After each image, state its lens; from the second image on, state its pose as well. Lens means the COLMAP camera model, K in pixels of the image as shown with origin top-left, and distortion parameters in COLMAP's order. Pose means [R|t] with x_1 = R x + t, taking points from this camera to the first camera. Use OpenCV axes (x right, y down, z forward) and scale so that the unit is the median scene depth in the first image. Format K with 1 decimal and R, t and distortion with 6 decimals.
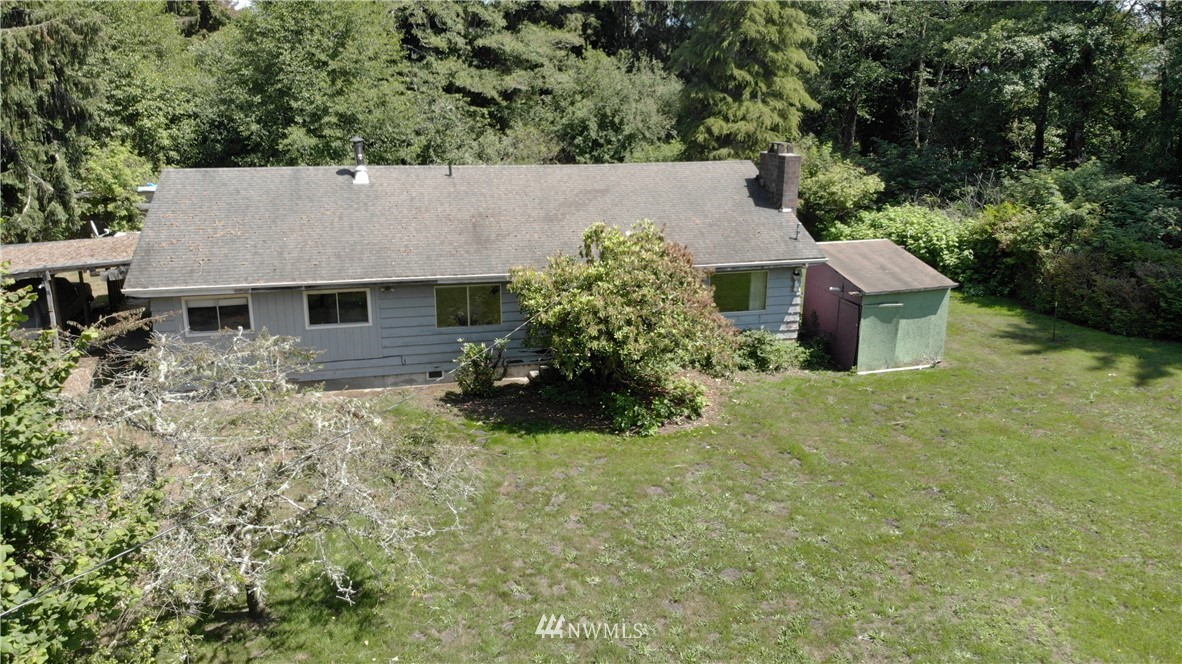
lens RADIAL K [[867.8, 0, 599.8], [0, 867.8, 328.1], [0, 0, 1]] dist [0.102730, -0.261914]
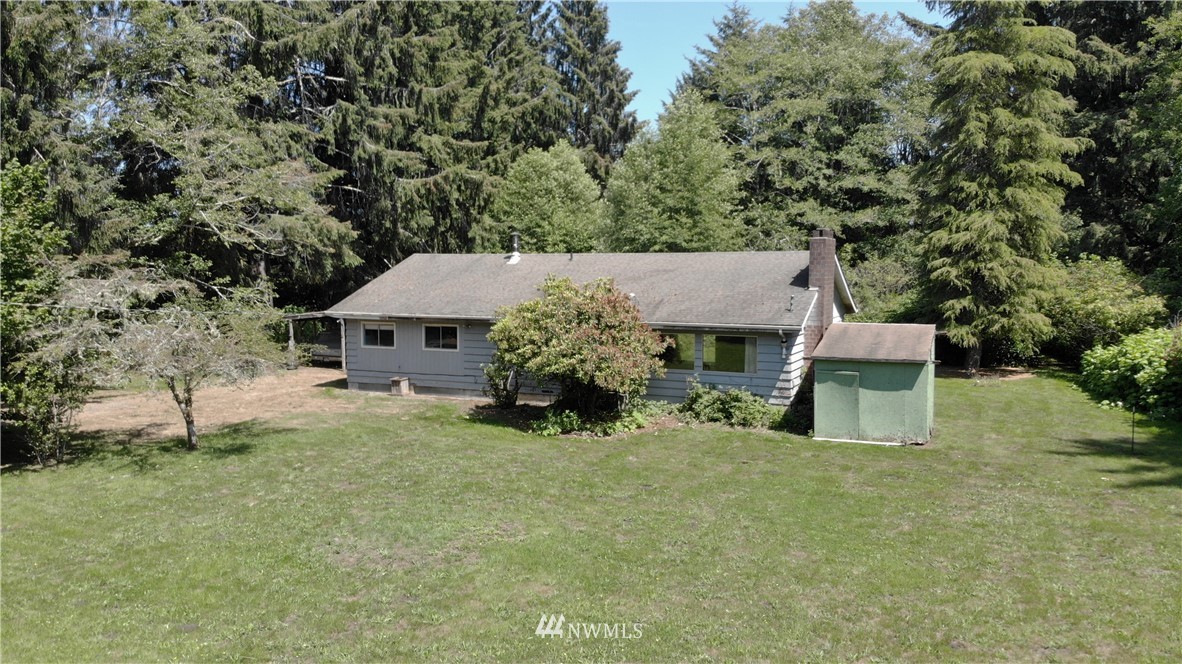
lens RADIAL K [[868.5, 0, 589.4], [0, 868.5, 335.6], [0, 0, 1]] dist [0.038427, -0.160639]
pose [[0.779316, 0.049458, -0.624676, 0.720433], [-0.161986, 0.978897, -0.124584, 0.103888], [0.605332, 0.198279, 0.770882, 0.037767]]
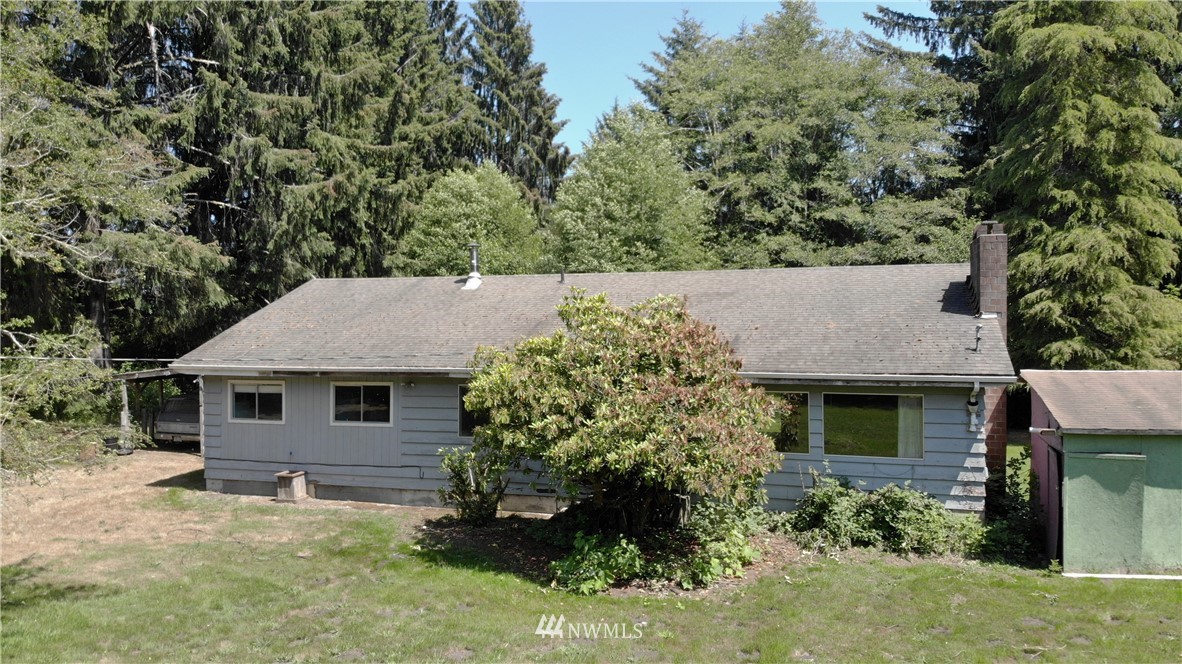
lens RADIAL K [[868.5, 0, 589.4], [0, 868.5, 335.6], [0, 0, 1]] dist [0.038427, -0.160639]
pose [[0.851884, 0.000820, -0.523729, 0.325465], [-0.131187, 0.968453, -0.211869, 0.060469], [0.507034, 0.249195, 0.825118, 0.342426]]
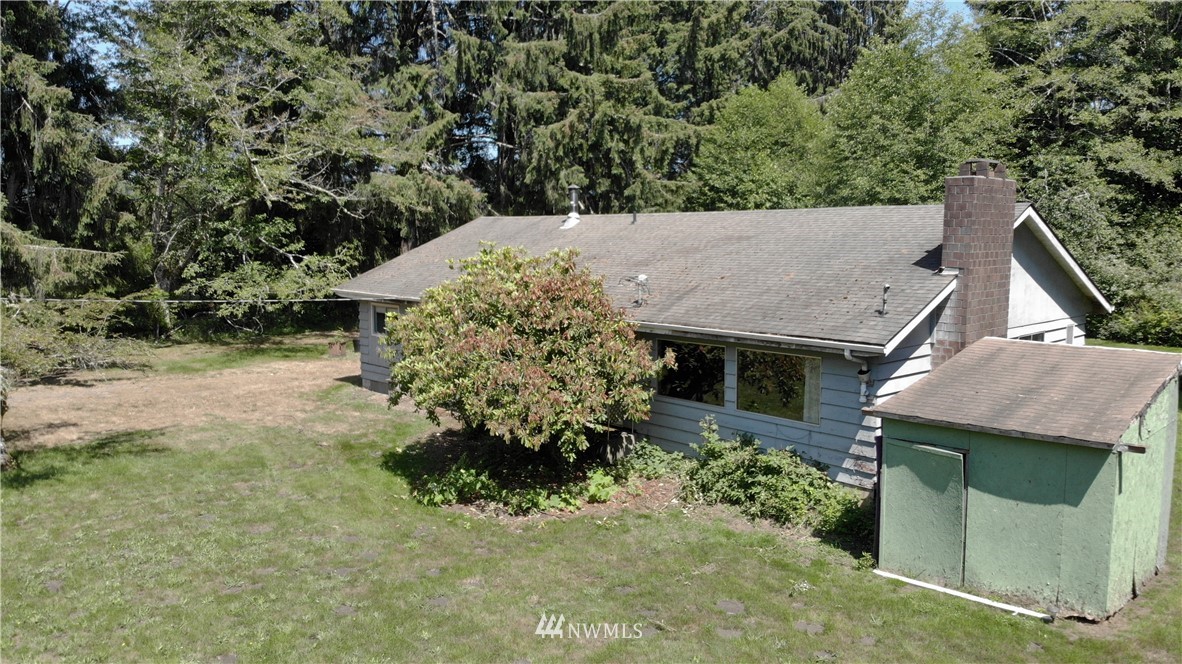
lens RADIAL K [[867.8, 0, 599.8], [0, 867.8, 328.1], [0, 0, 1]] dist [0.102730, -0.261914]
pose [[0.495527, 0.094203, -0.863469, 0.646095], [-0.229447, 0.972986, -0.025524, -0.036851], [0.837739, 0.210768, 0.503756, 0.576746]]
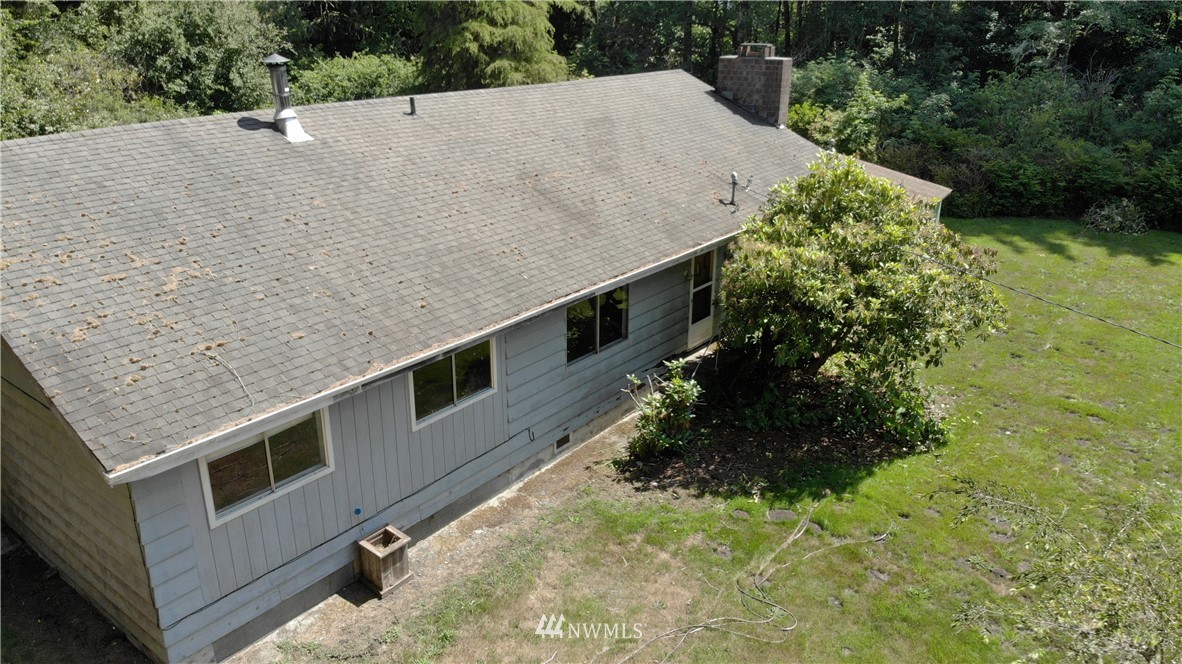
lens RADIAL K [[852.2, 0, 561.5], [0, 852.2, 329.0], [0, 0, 1]] dist [0.002523, 0.000172]
pose [[0.794621, -0.217948, 0.566636, -0.490361], [0.161735, 0.975606, 0.148442, -0.108446], [-0.585166, -0.026310, 0.810487, 0.490797]]
